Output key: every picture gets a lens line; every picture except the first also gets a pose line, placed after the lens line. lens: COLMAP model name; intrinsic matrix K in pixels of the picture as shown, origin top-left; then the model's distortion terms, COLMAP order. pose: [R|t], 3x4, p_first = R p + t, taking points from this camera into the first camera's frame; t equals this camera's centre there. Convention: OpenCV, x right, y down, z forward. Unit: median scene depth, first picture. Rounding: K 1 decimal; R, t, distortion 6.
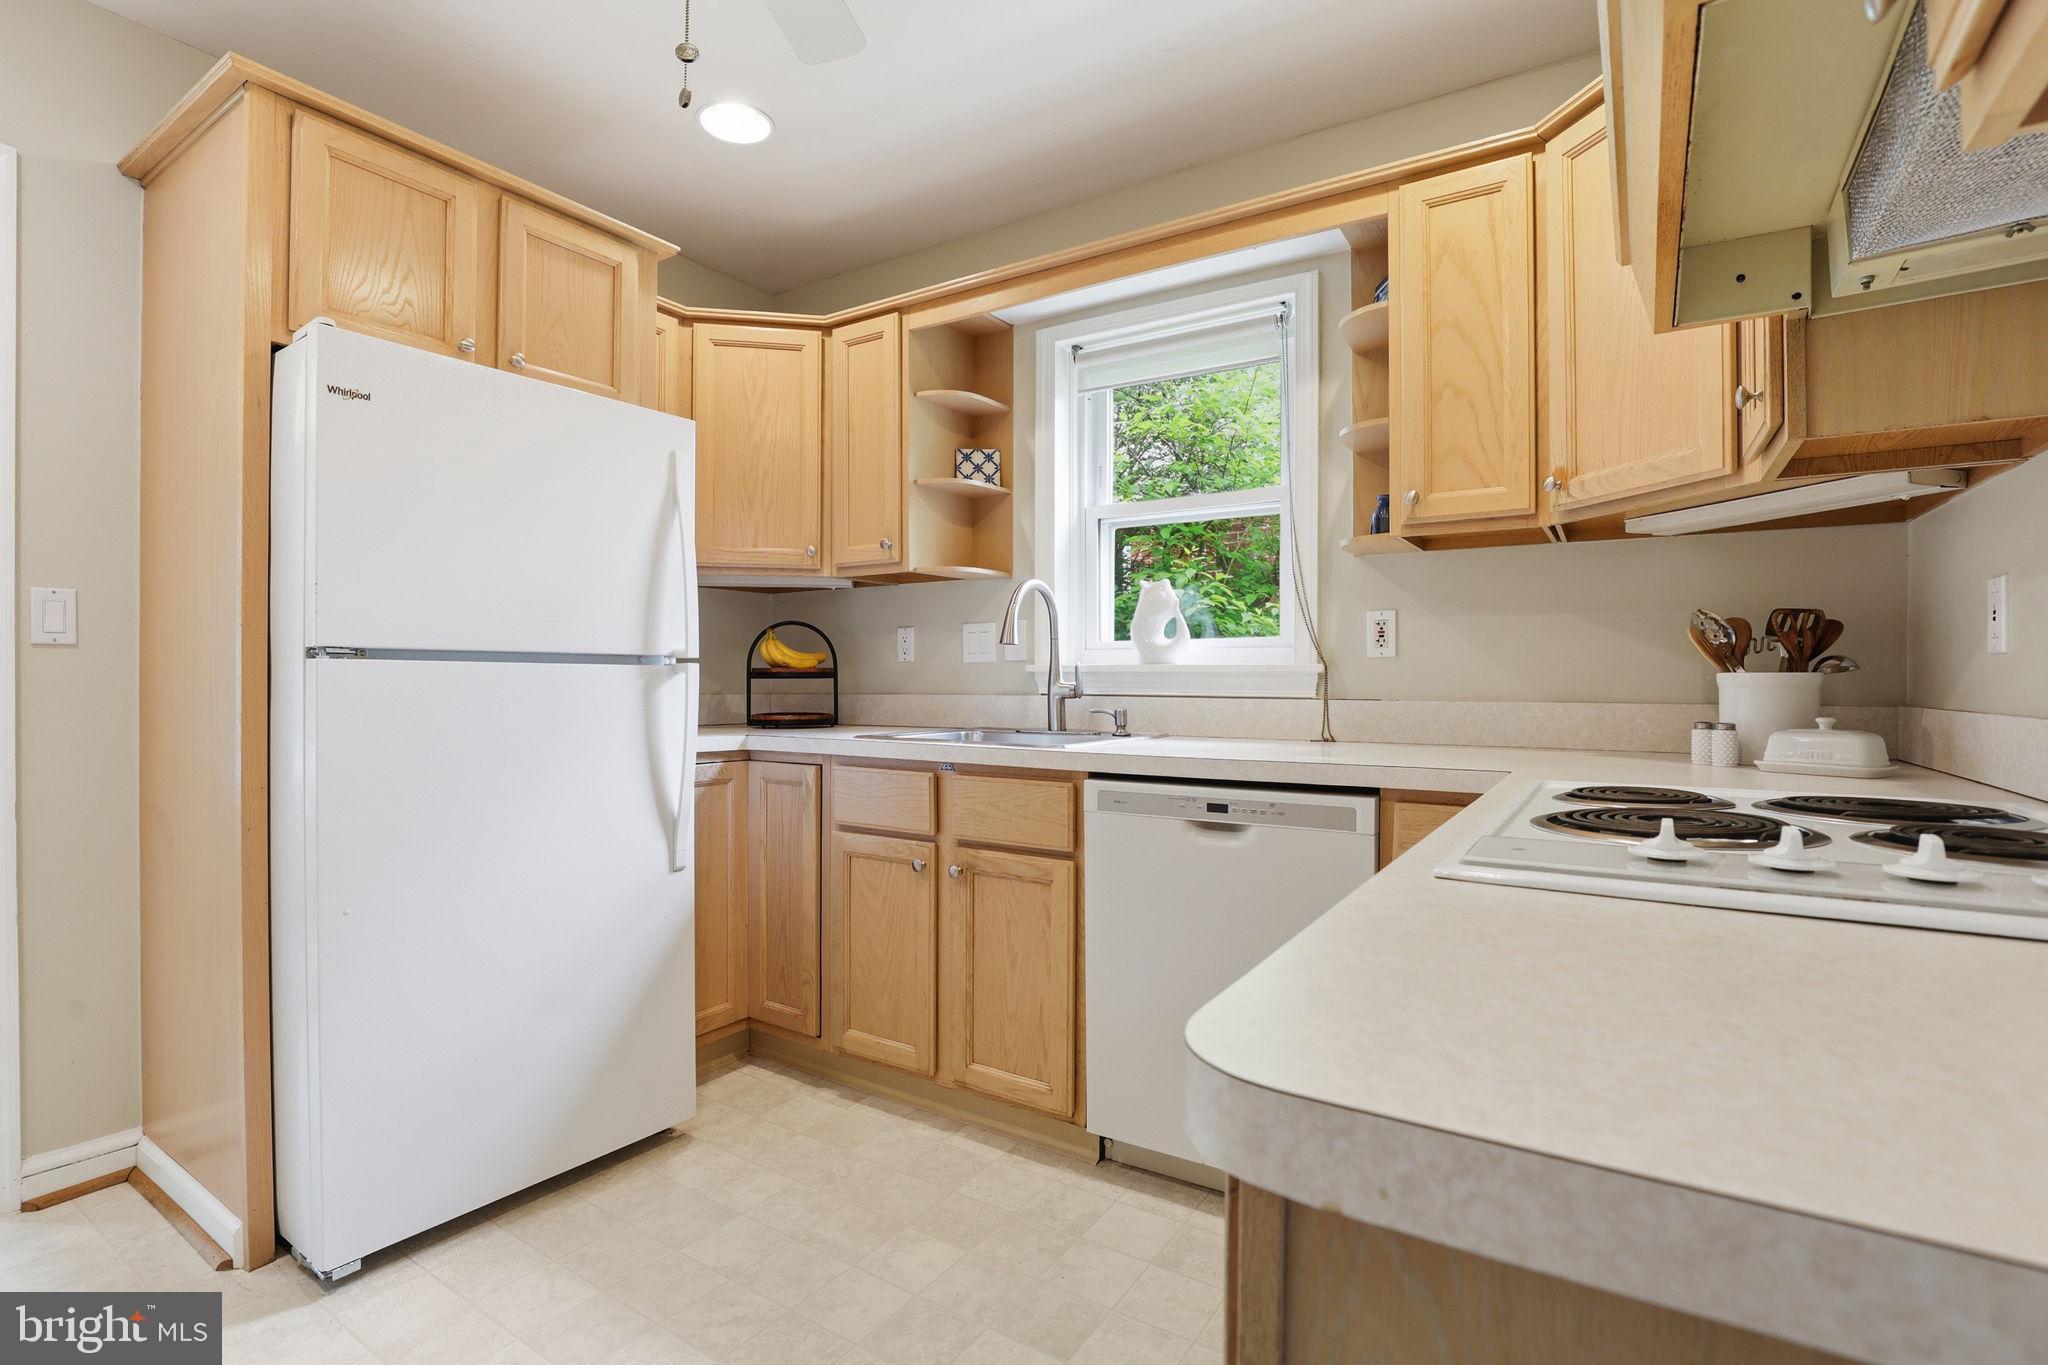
lens RADIAL K [[964.9, 0, 1018.2], [0, 964.9, 684.0], [0, 0, 1]] dist [-0.025212, 0.000727]
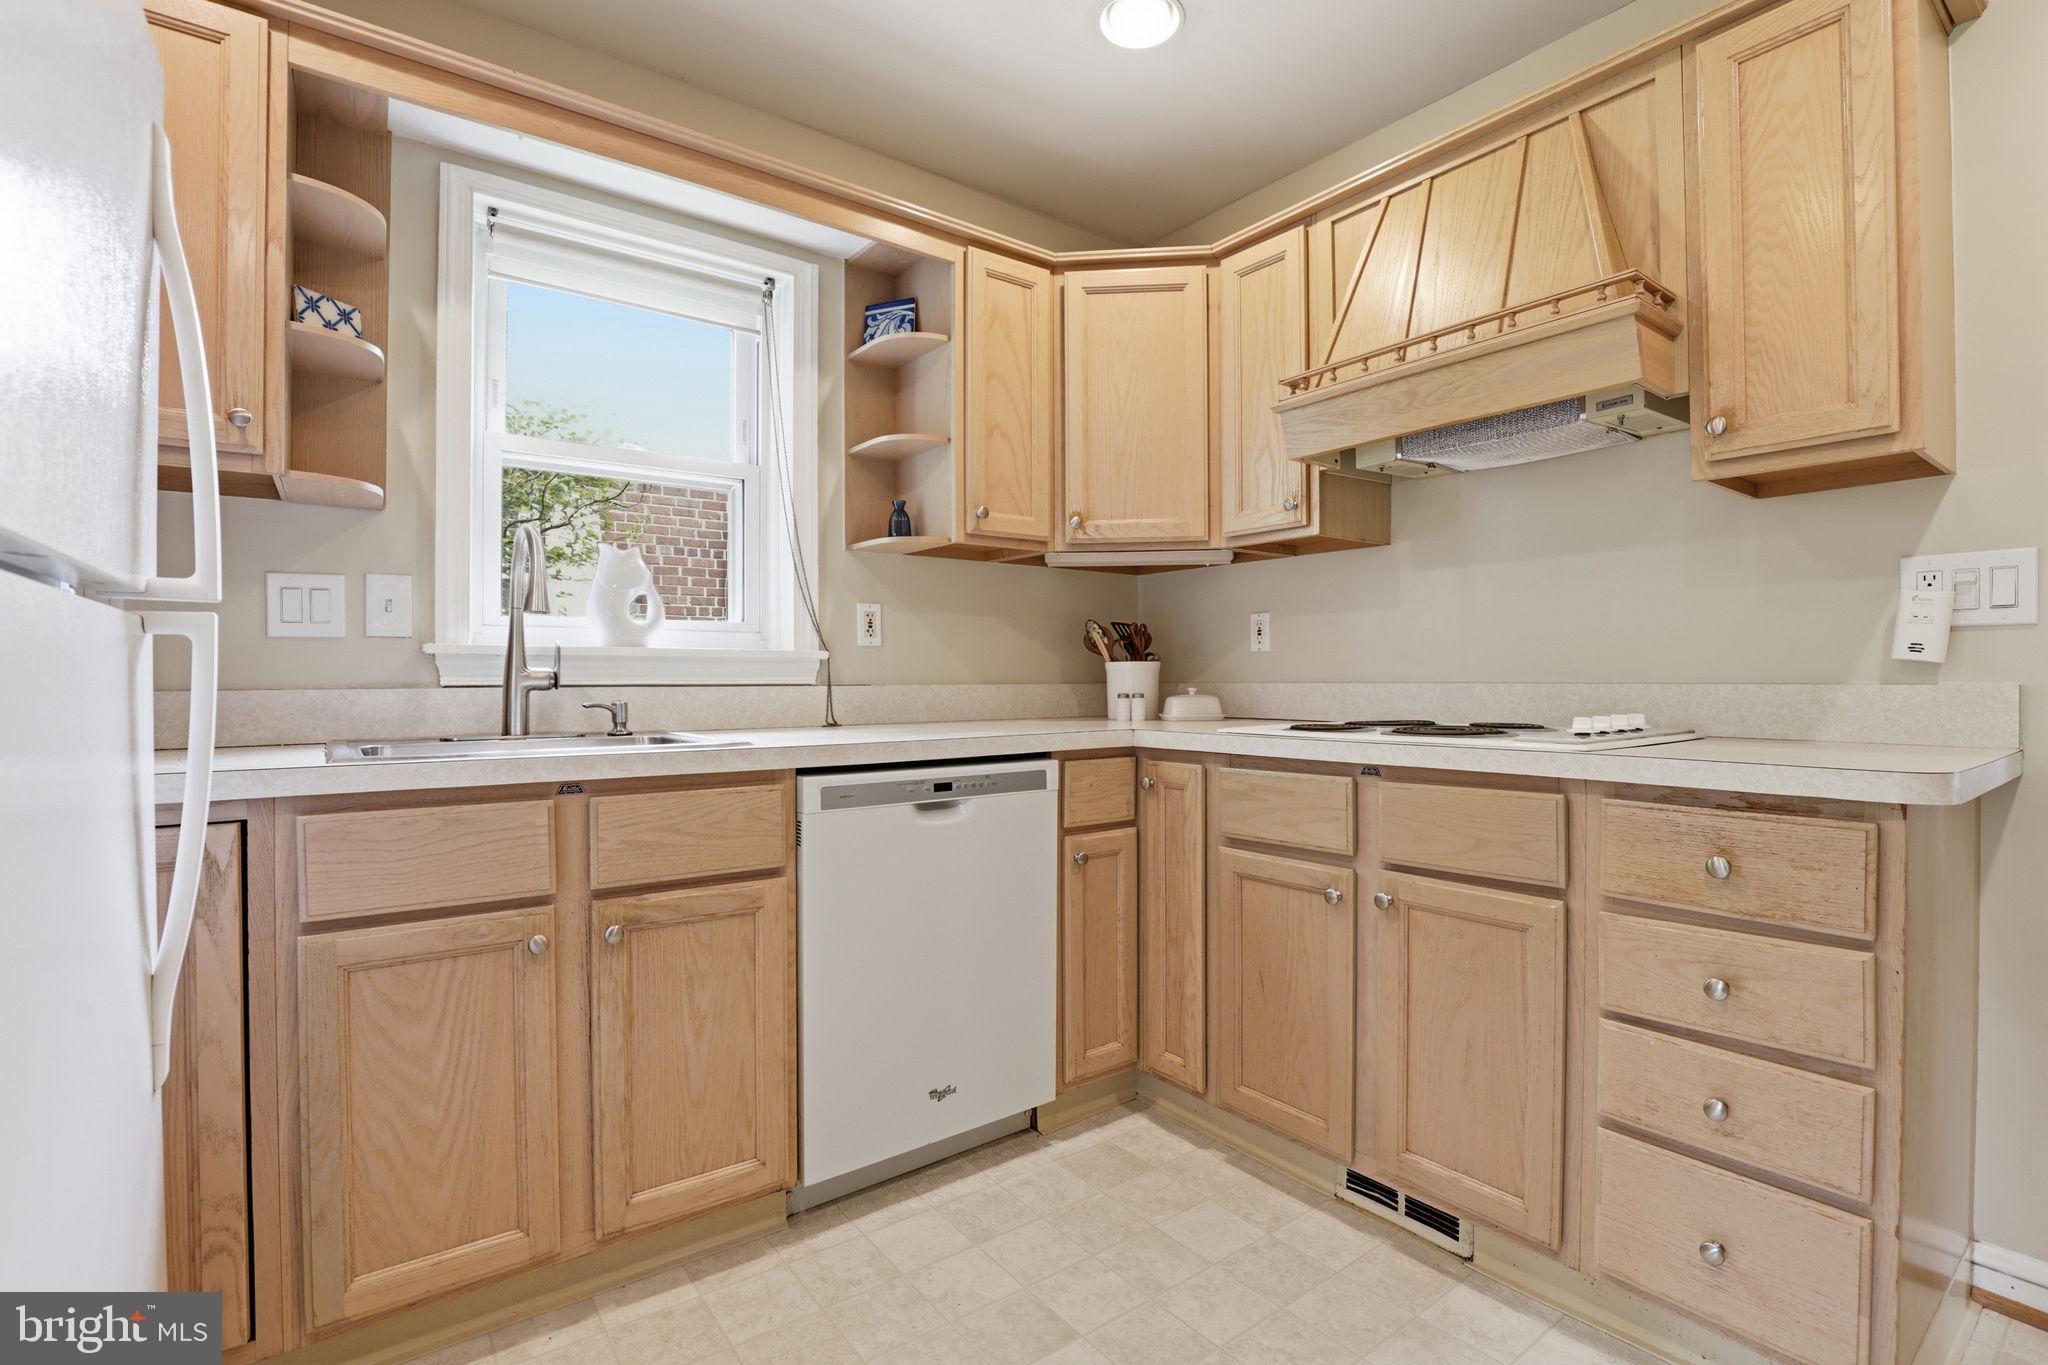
lens RADIAL K [[964.9, 0, 1036.8], [0, 964.9, 679.6], [0, 0, 1]] dist [-0.025212, 0.000727]
pose [[0.332501, -0.002894, 0.943098, -0.613115], [0.010316, 0.999947, -0.000569, 0.013284], [-0.943046, 0.009918, 0.332513, 0.472846]]
